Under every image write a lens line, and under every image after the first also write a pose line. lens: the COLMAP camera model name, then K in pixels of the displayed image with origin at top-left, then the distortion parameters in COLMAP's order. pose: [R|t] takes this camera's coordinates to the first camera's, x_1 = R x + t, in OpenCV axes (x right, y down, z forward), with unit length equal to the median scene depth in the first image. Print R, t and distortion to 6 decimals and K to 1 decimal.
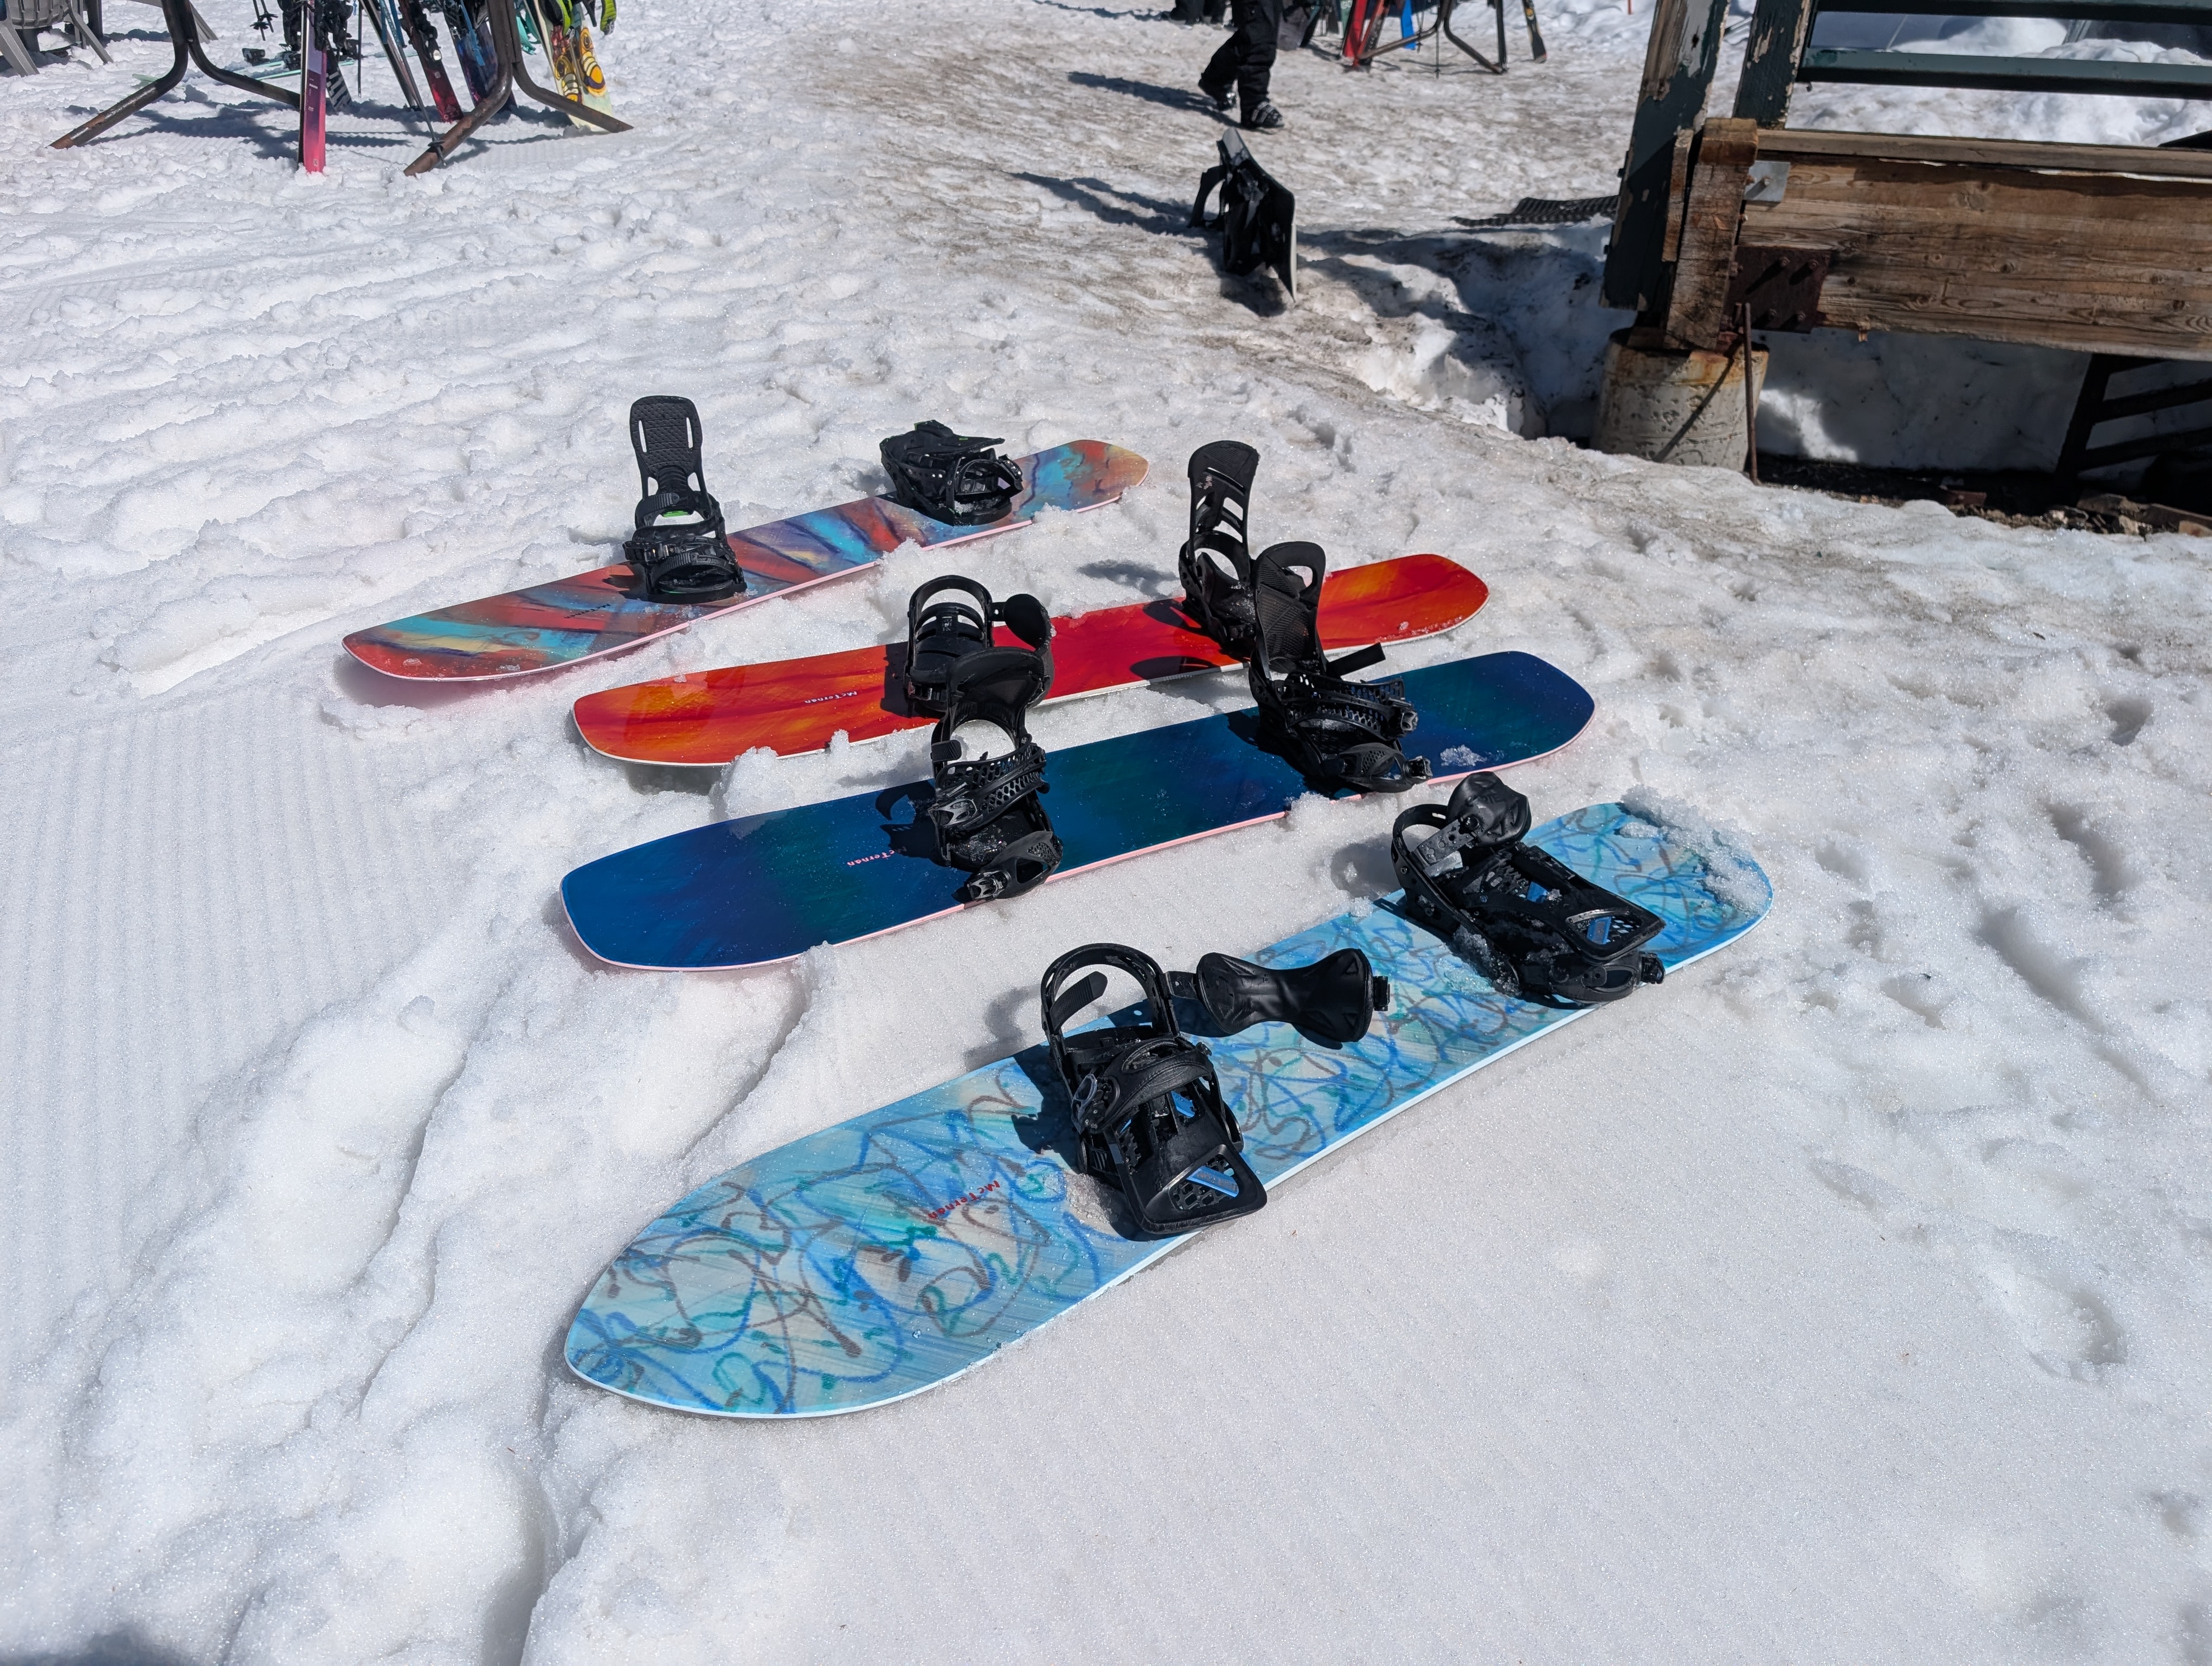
lens RADIAL K [[1540.5, 0, 1110.5], [0, 1540.5, 830.1], [0, 0, 1]] dist [-0.001391, -0.005721]
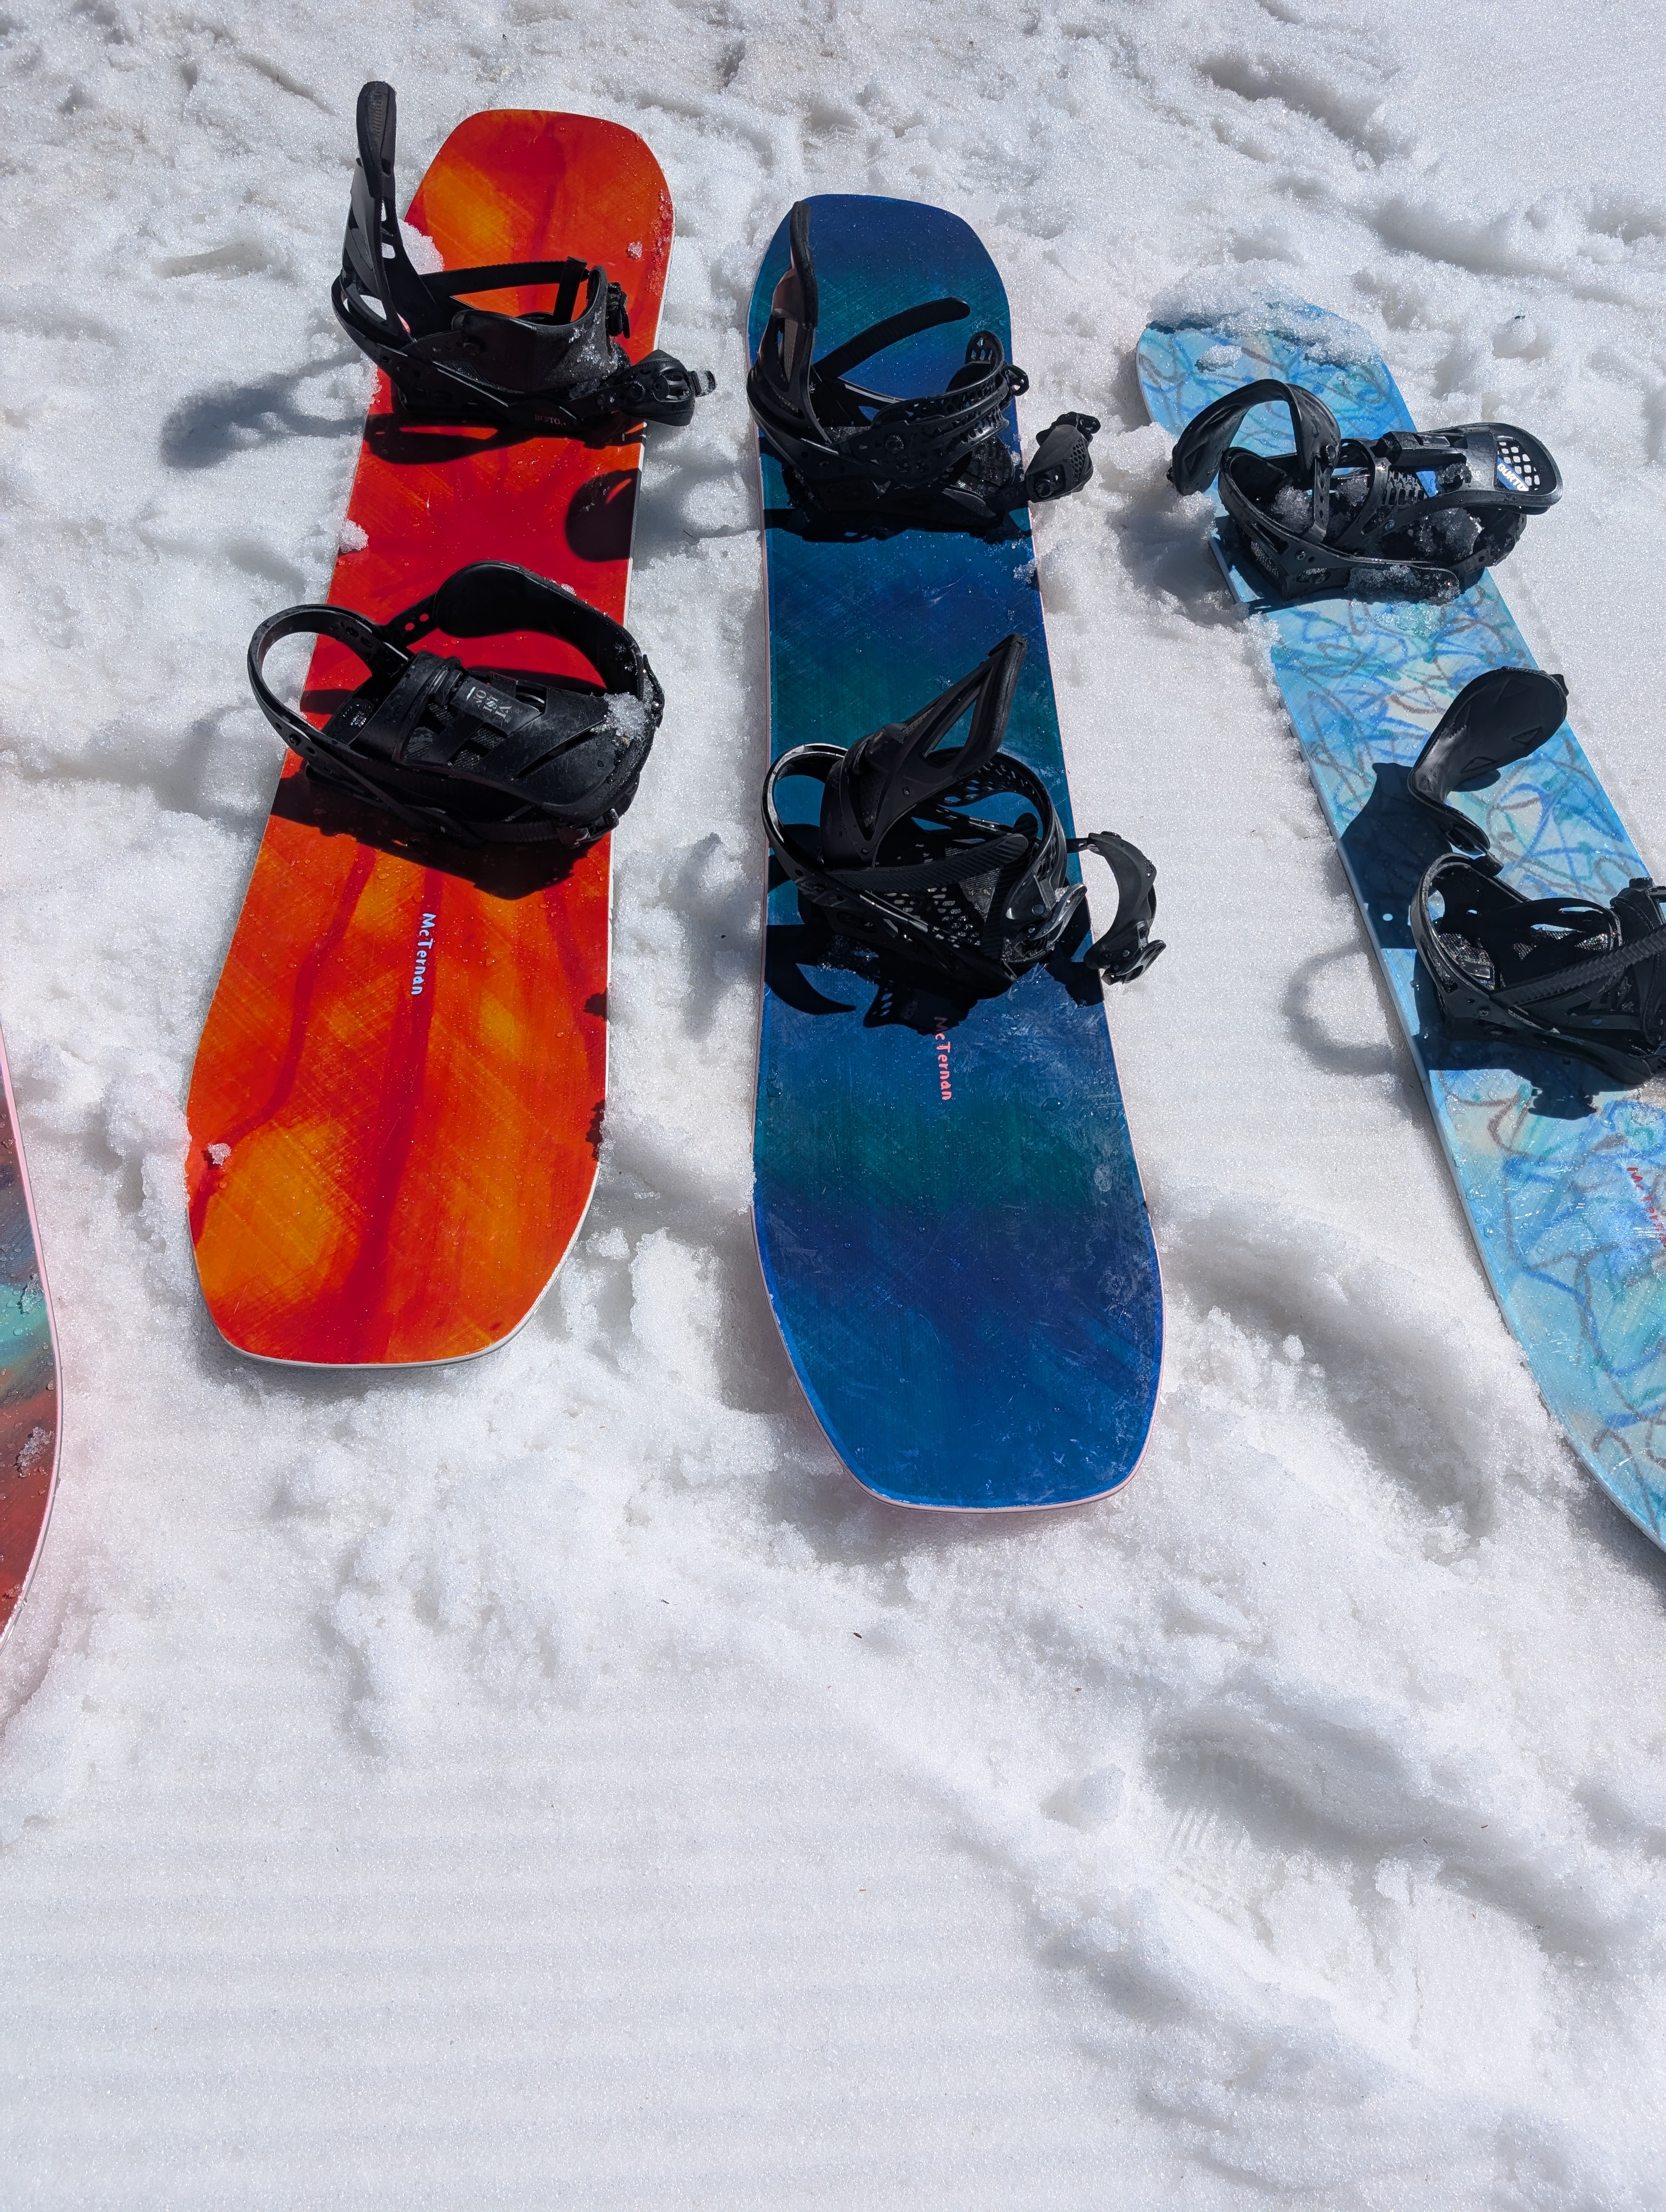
lens RADIAL K [[1540.5, 0, 846.1], [0, 1540.5, 1118.1], [0, 0, 1]] dist [-0.001391, -0.005721]
pose [[0.434496, -0.790078, 0.432424, -0.584510], [0.421655, 0.602683, 0.677480, -0.525078], [-0.795877, -0.112028, 0.595004, 0.811768]]
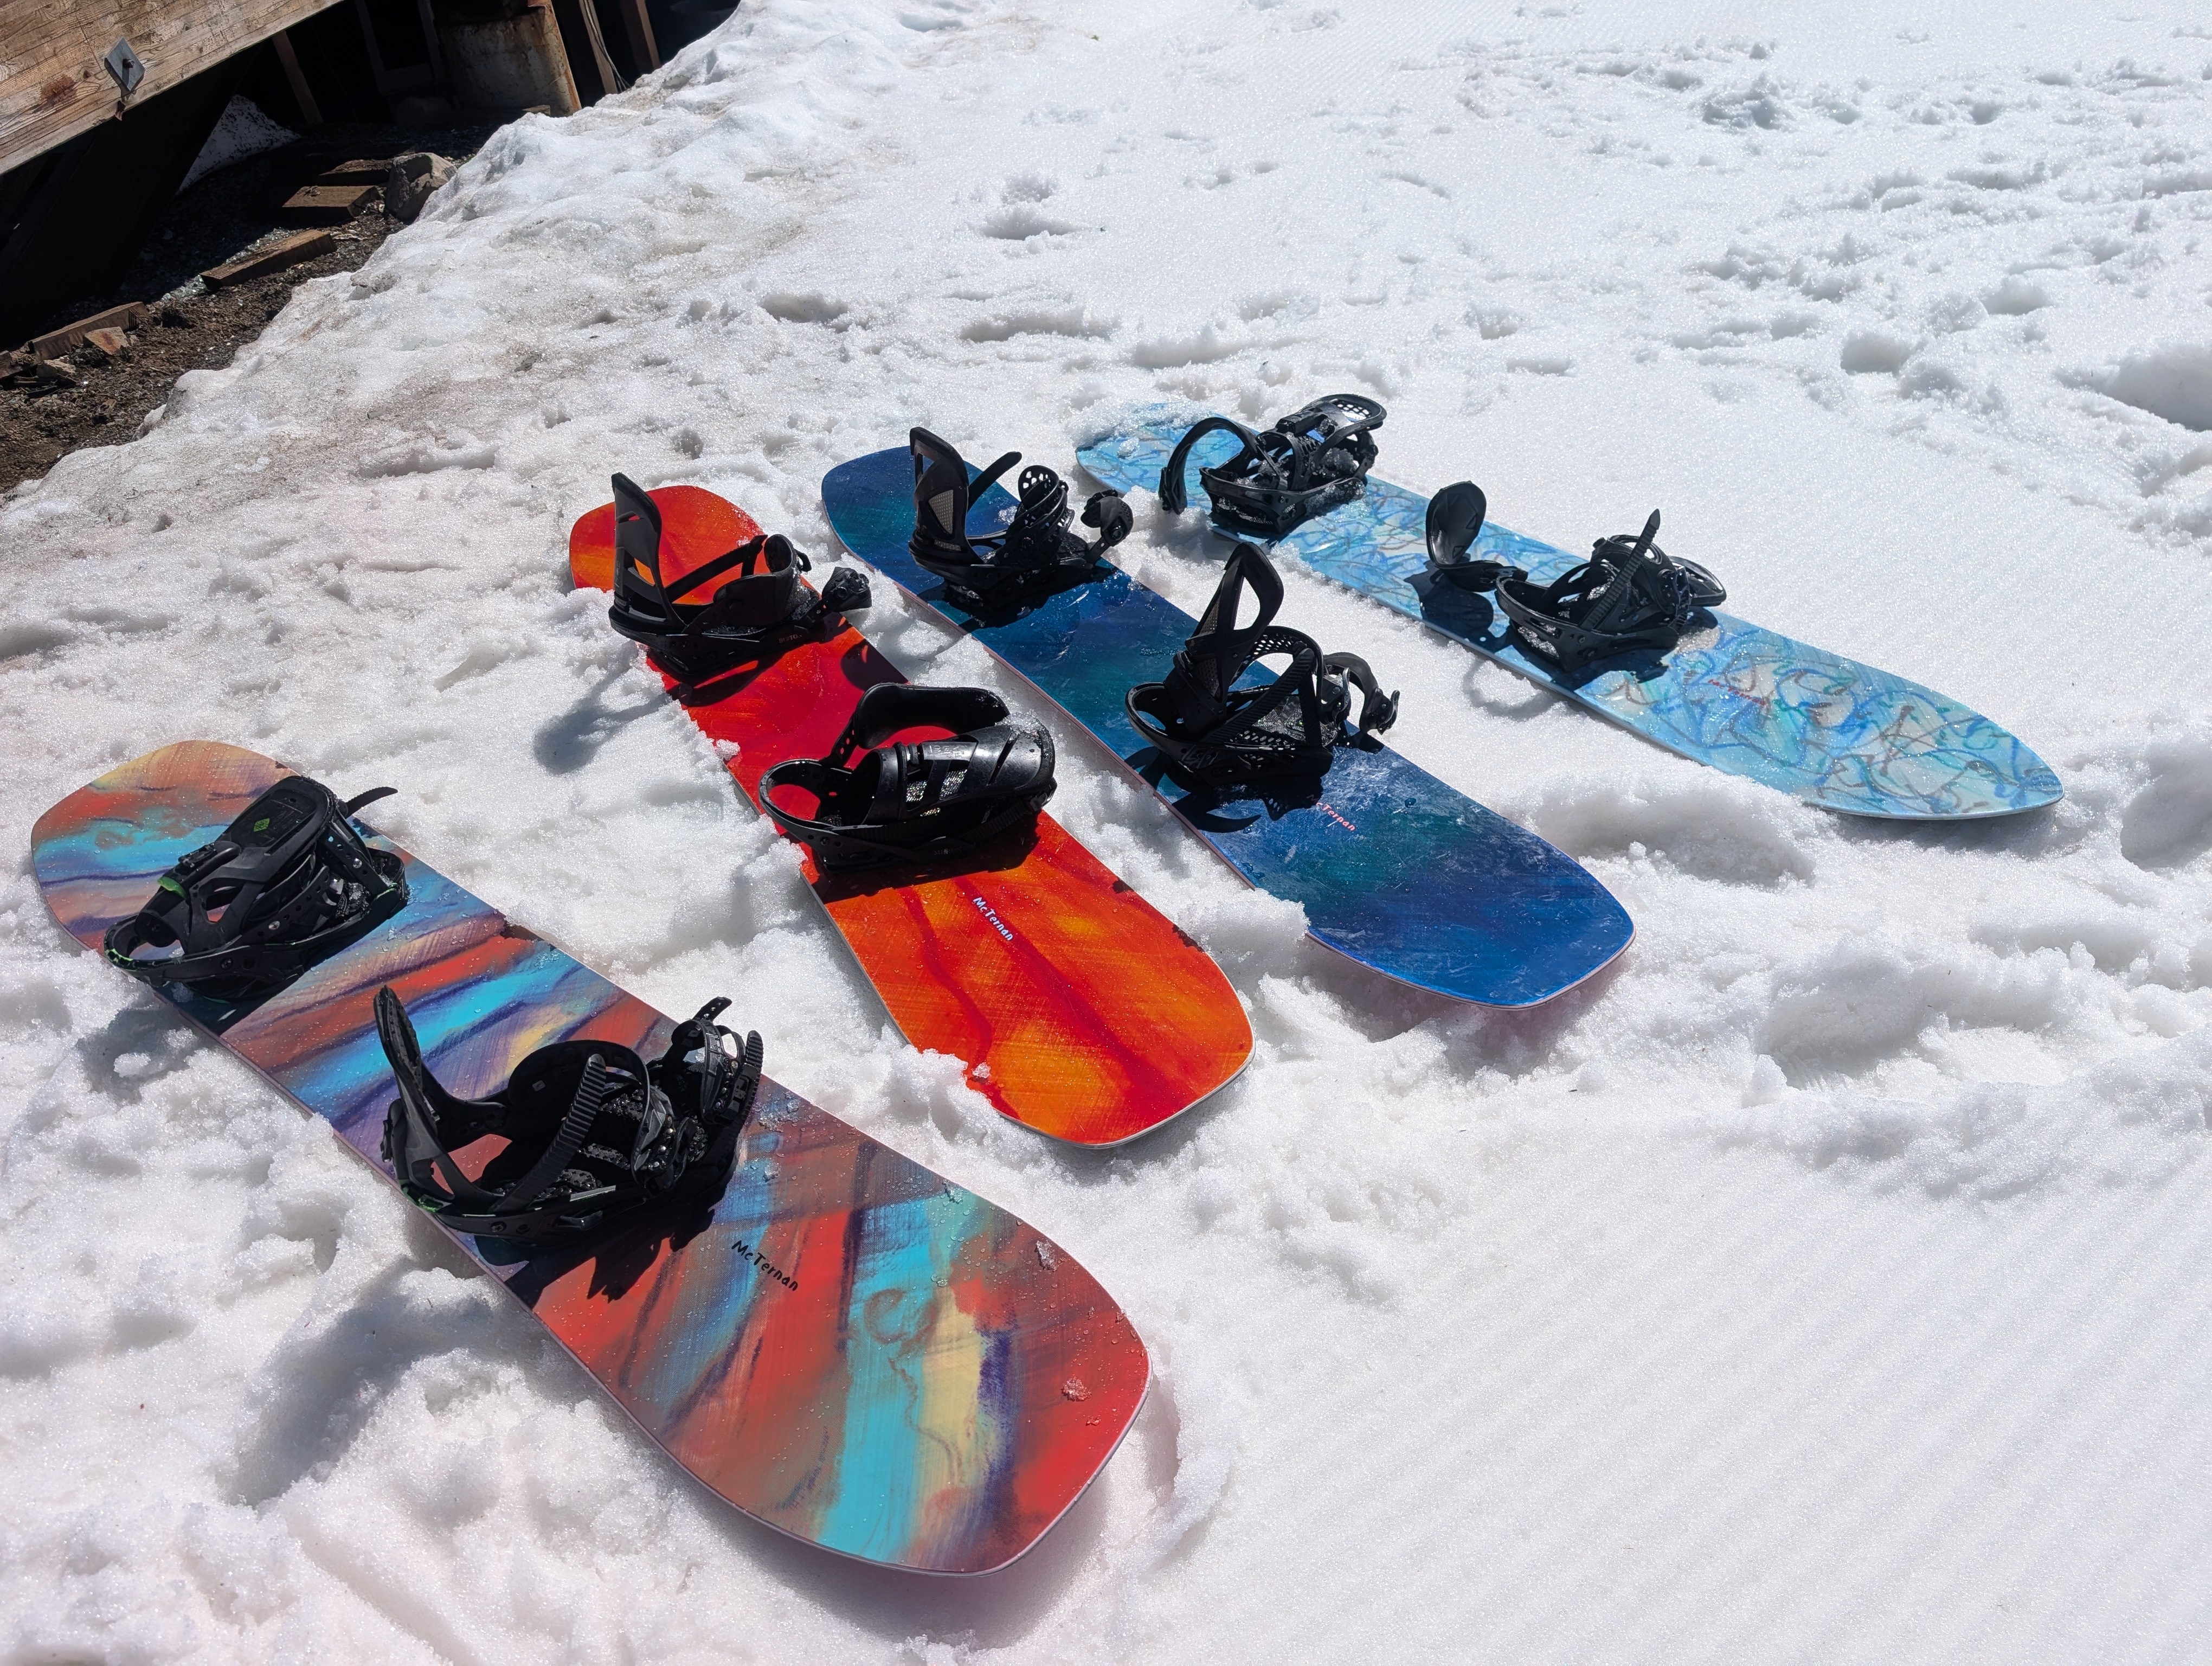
lens RADIAL K [[1540.5, 0, 1096.7], [0, 1540.5, 835.5], [0, 0, 1]] dist [-0.001391, -0.005721]
pose [[-0.128677, -0.664781, 0.735872, -1.029755], [0.573580, 0.555437, 0.602076, -0.767909], [-0.808979, 0.499555, 0.309834, 1.043160]]
